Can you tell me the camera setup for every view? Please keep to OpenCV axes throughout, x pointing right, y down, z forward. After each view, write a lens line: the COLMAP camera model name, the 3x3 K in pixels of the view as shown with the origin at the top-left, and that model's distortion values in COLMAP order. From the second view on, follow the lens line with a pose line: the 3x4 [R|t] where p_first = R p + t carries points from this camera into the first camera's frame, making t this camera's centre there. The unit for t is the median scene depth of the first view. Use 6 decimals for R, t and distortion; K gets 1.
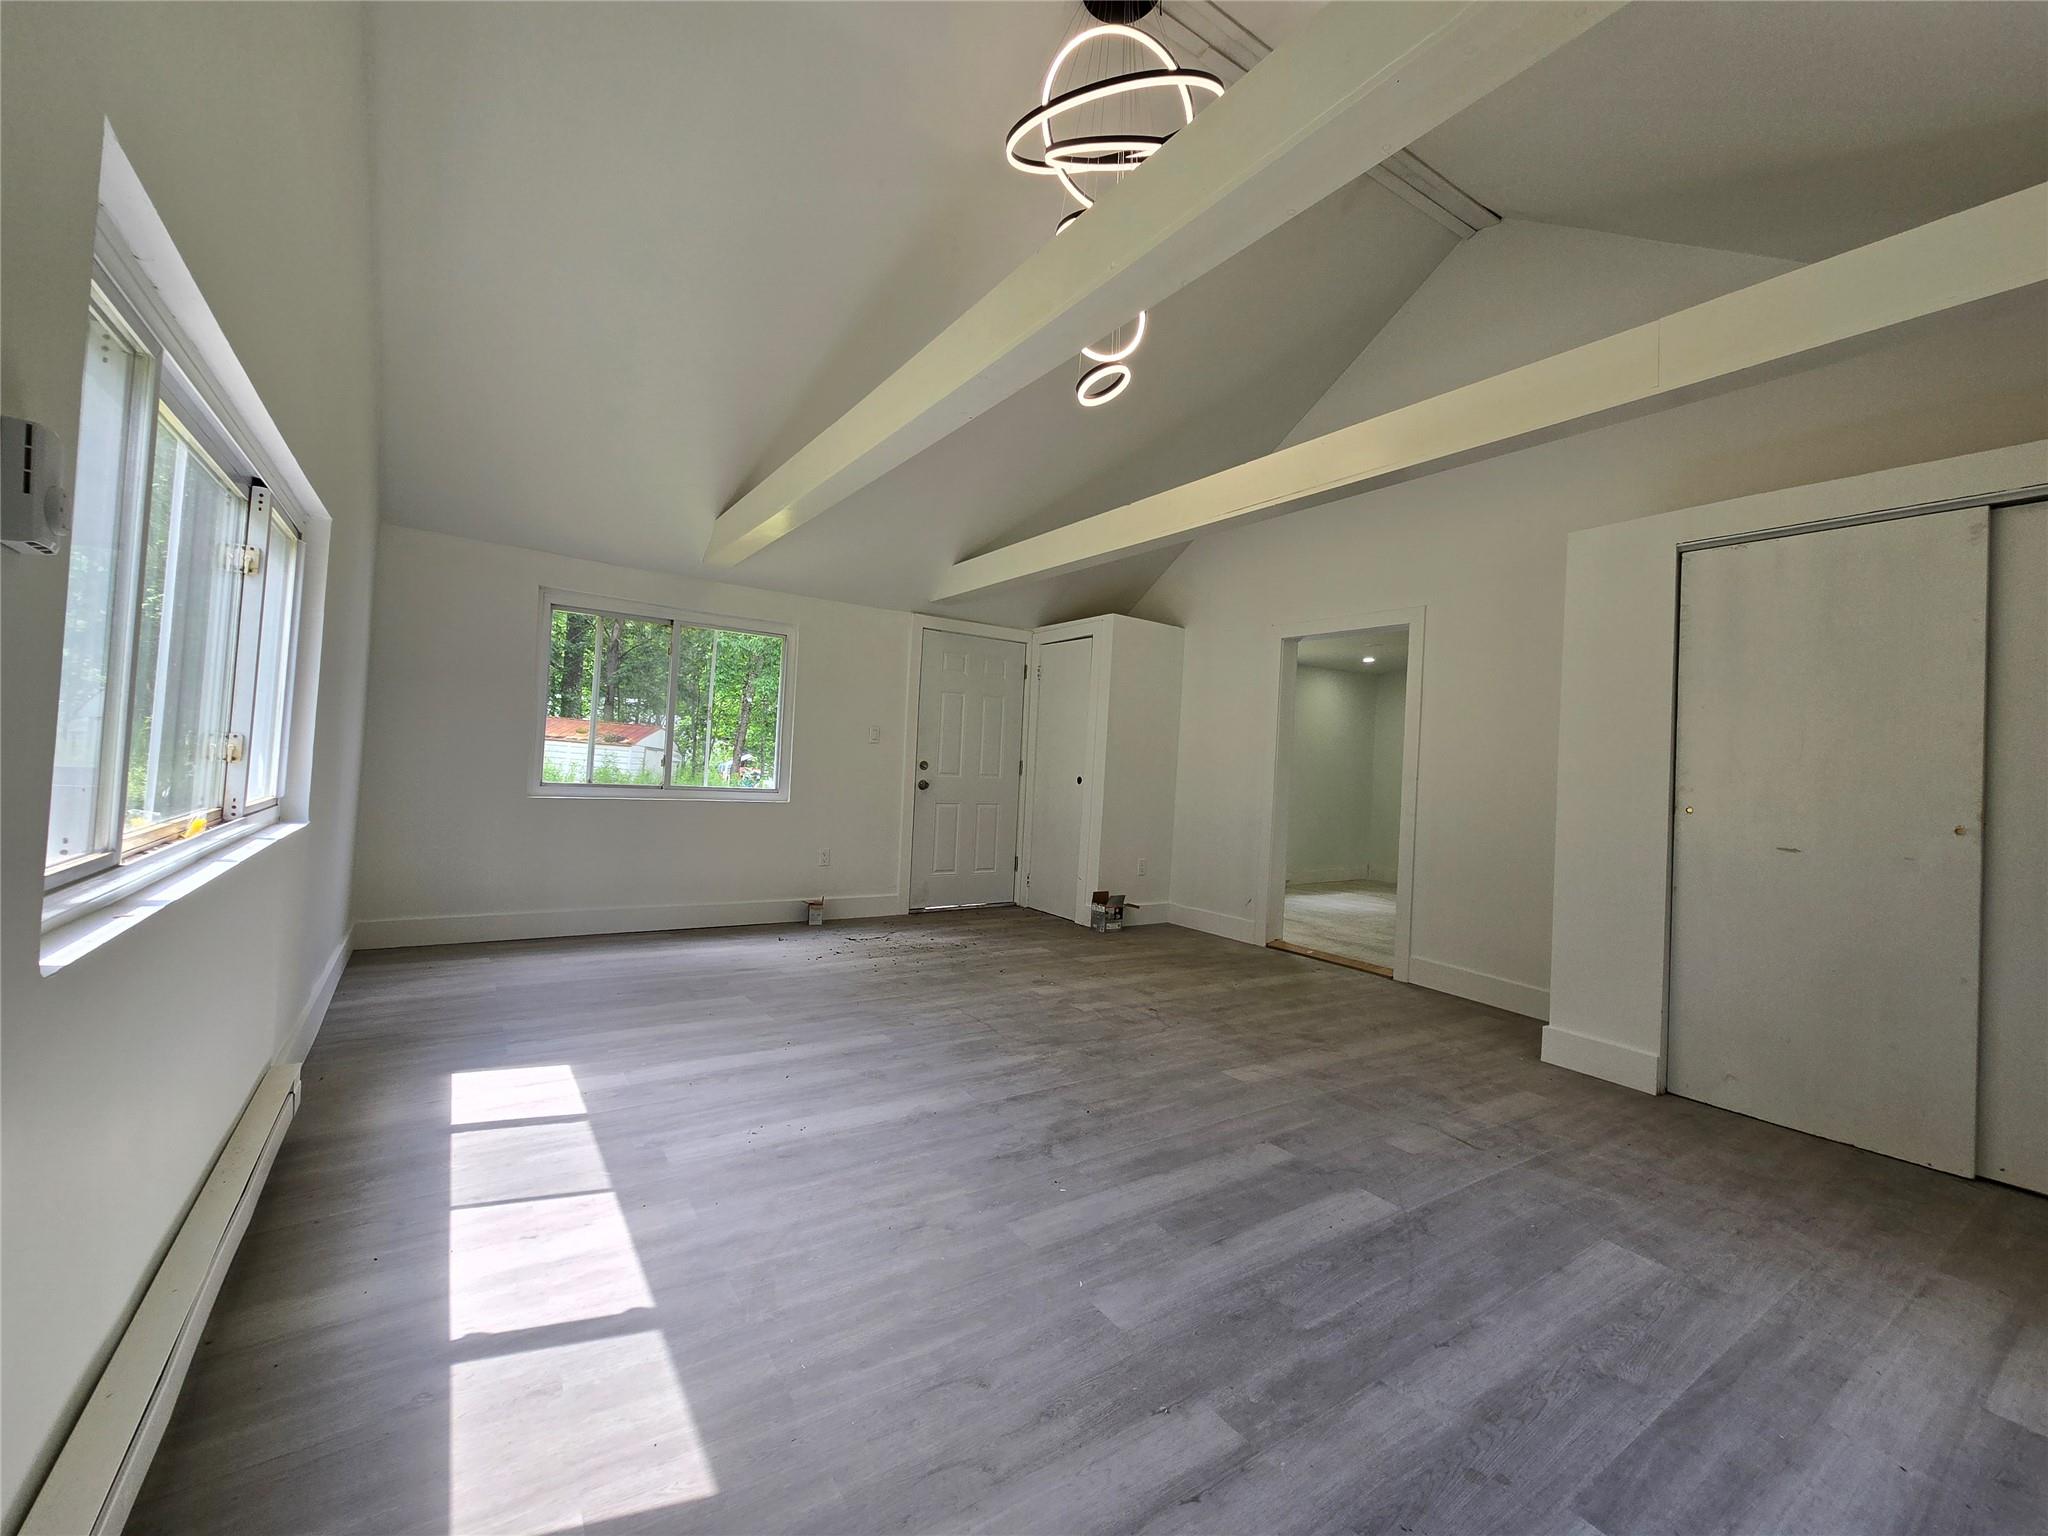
lens RADIAL K [[838.6, 0, 1017.7], [0, 838.6, 750.0], [0, 0, 1]] dist [-0.000111, -0.000167]
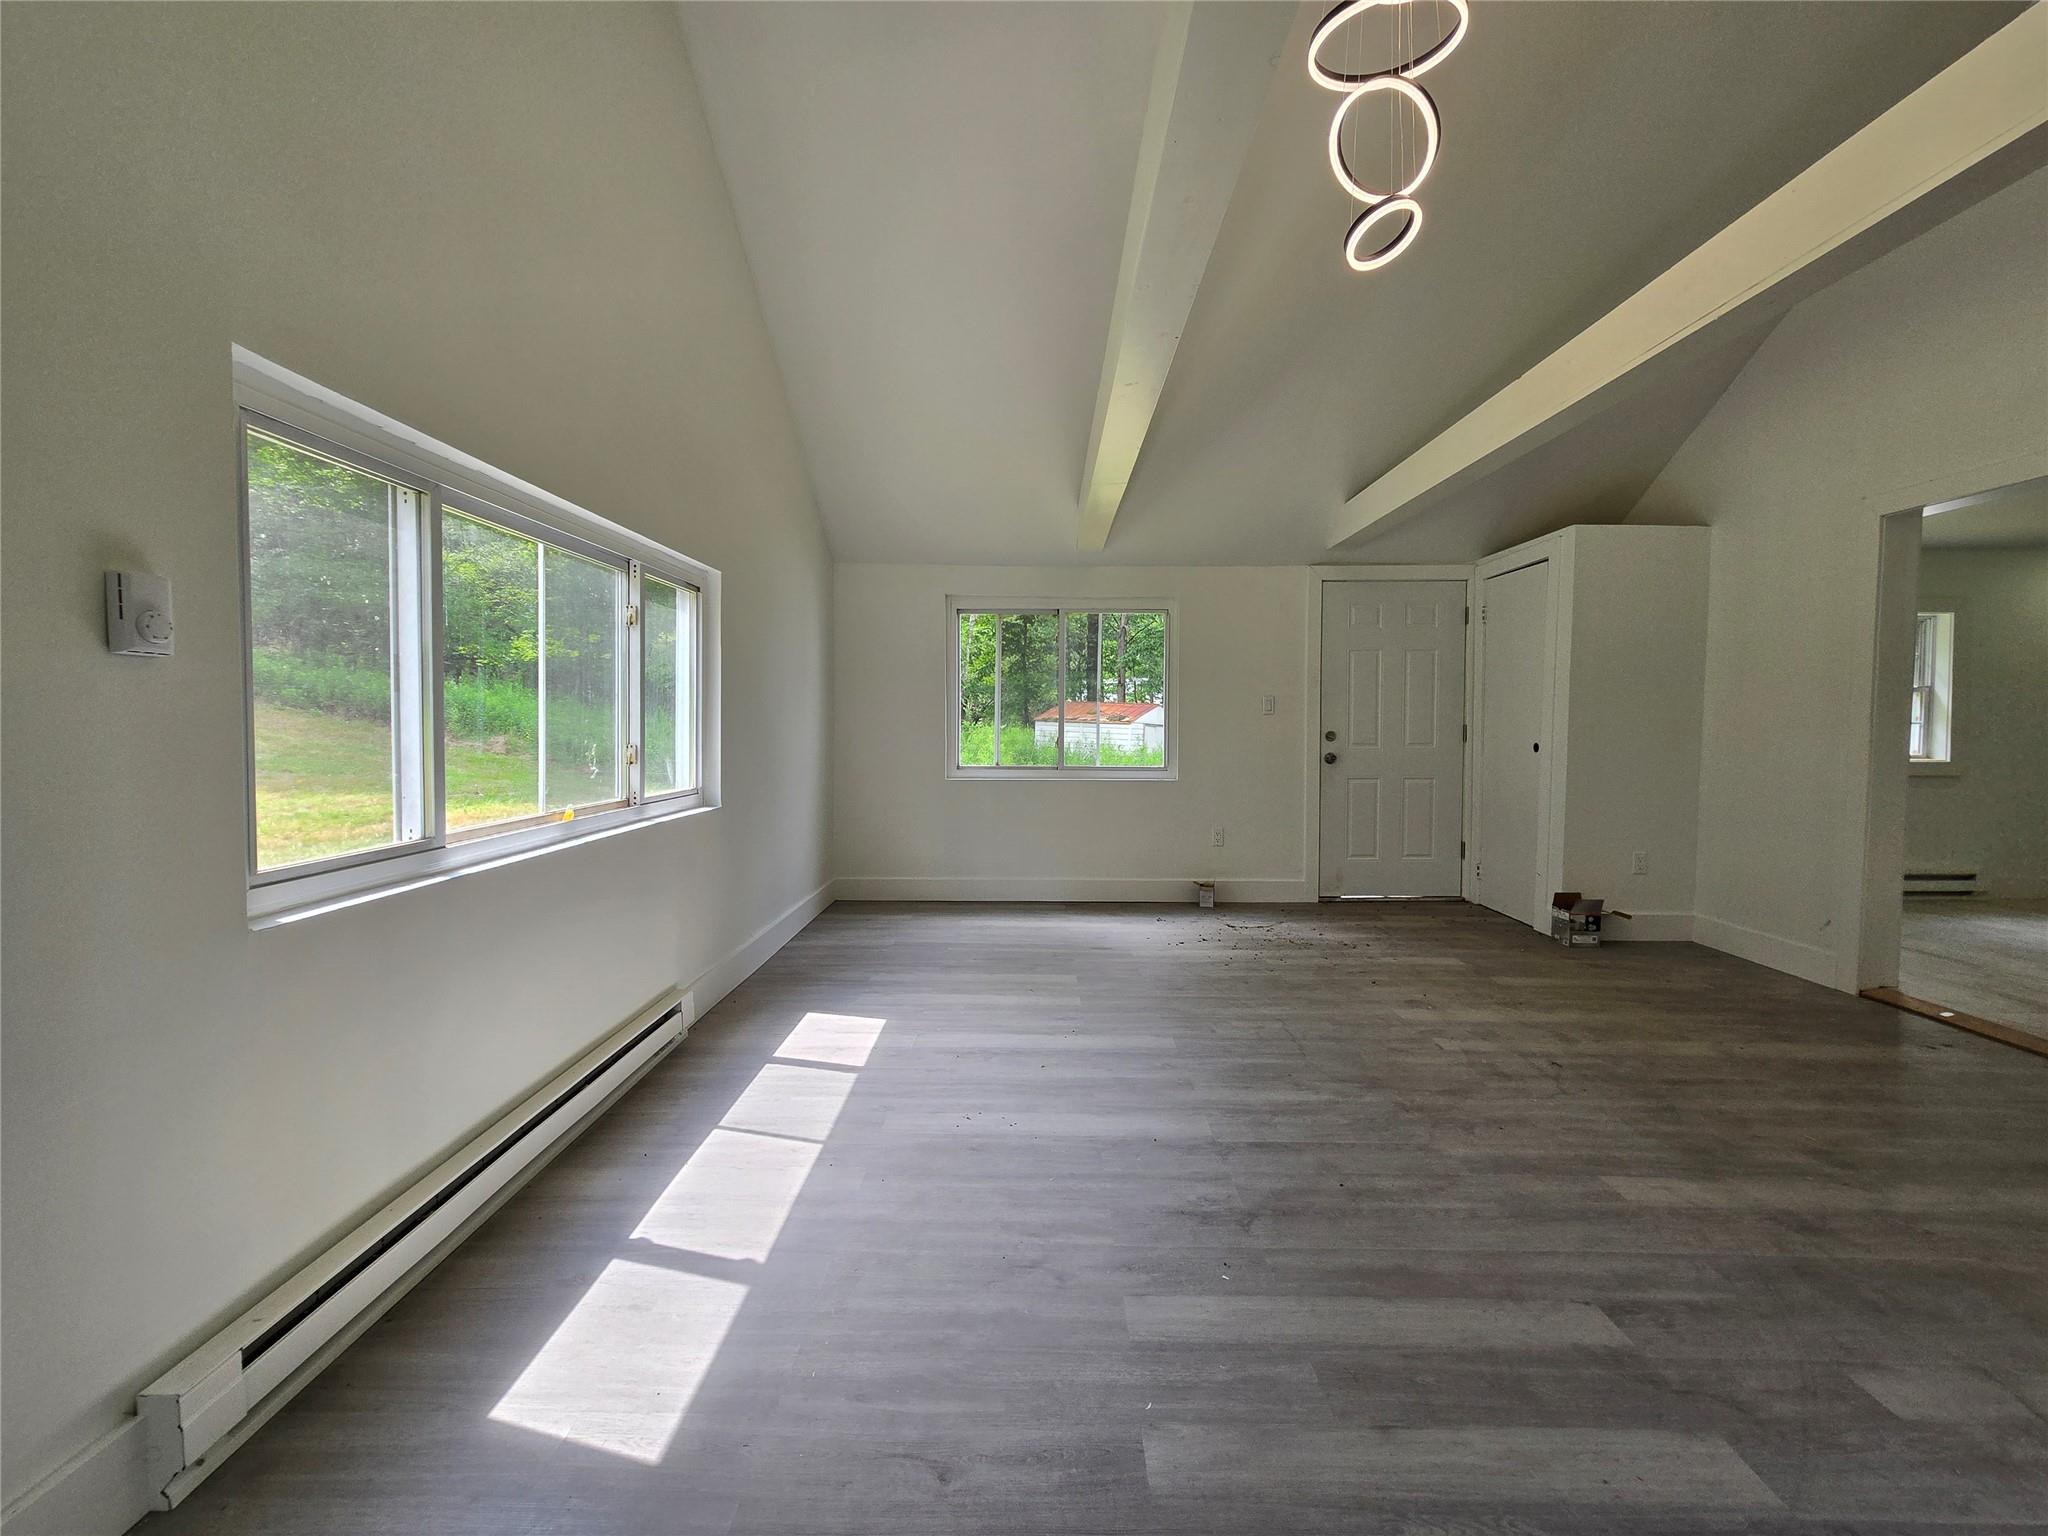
lens RADIAL K [[838.6, 0, 1017.7], [0, 838.6, 750.0], [0, 0, 1]] dist [-0.000111, -0.000167]
pose [[0.814421, -0.029380, -0.579530, 0.258130], [0.051101, 0.998469, 0.021193, -0.005298], [0.578020, -0.046875, 0.814675, 0.175360]]
